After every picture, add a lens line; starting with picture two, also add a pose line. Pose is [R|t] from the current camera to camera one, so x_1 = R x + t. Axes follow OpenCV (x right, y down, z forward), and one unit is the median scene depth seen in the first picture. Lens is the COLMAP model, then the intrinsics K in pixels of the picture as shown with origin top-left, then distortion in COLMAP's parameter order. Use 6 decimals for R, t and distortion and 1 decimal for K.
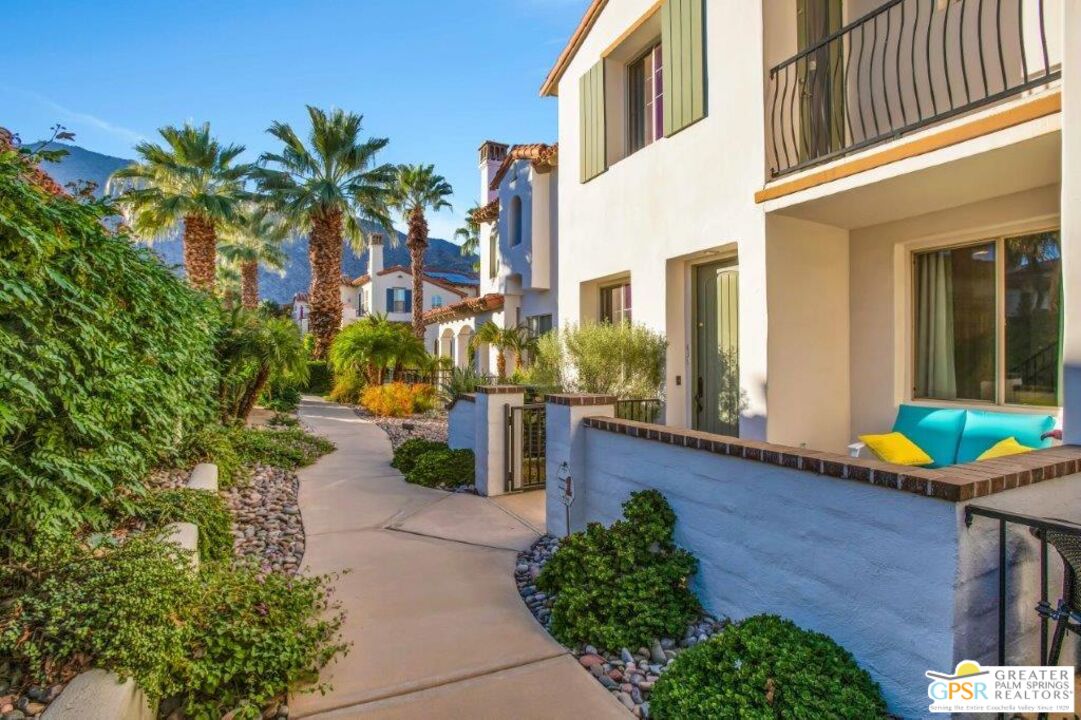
lens RADIAL K [[532.4, 0, 535.4], [0, 532.4, 359.9], [0, 0, 1]] dist [-0.077021, 0.042788]
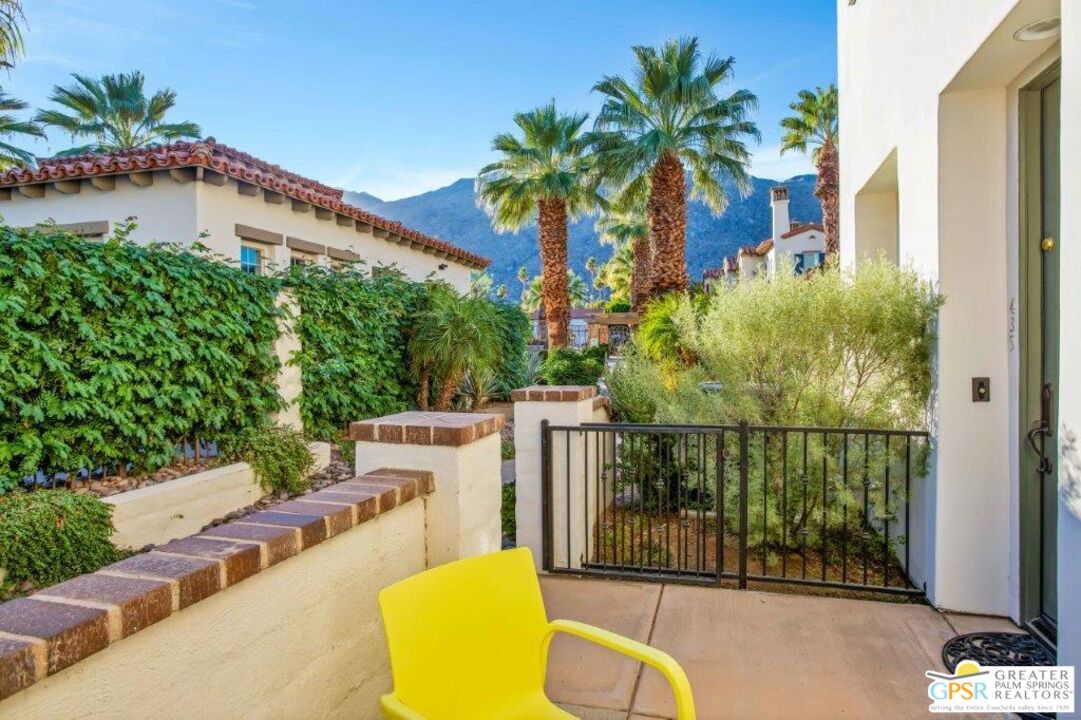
lens RADIAL K [[602.8, 0, 571.5], [0, 602.8, 358.1], [0, 0, 1]] dist [-0.060350, 0.035114]
pose [[0.737201, 0.007052, -0.675637, 0.172829], [0.009208, 0.999748, 0.020481, 0.001493], [0.675611, -0.021320, 0.736950, 0.231297]]
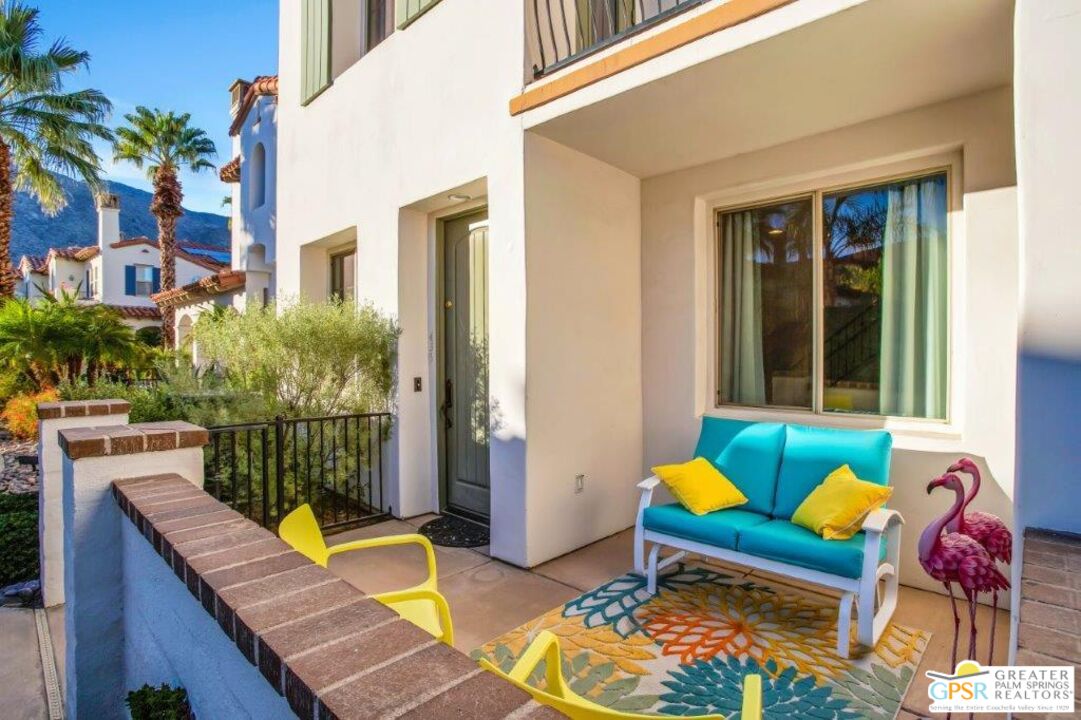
lens RADIAL K [[532.4, 0, 535.4], [0, 532.4, 359.9], [0, 0, 1]] dist [-0.077021, 0.042788]
pose [[0.943906, -0.006311, 0.330155, 0.093593], [0.002662, 0.999930, 0.011504, -0.000312], [-0.330205, -0.009980, 0.943857, 0.148564]]
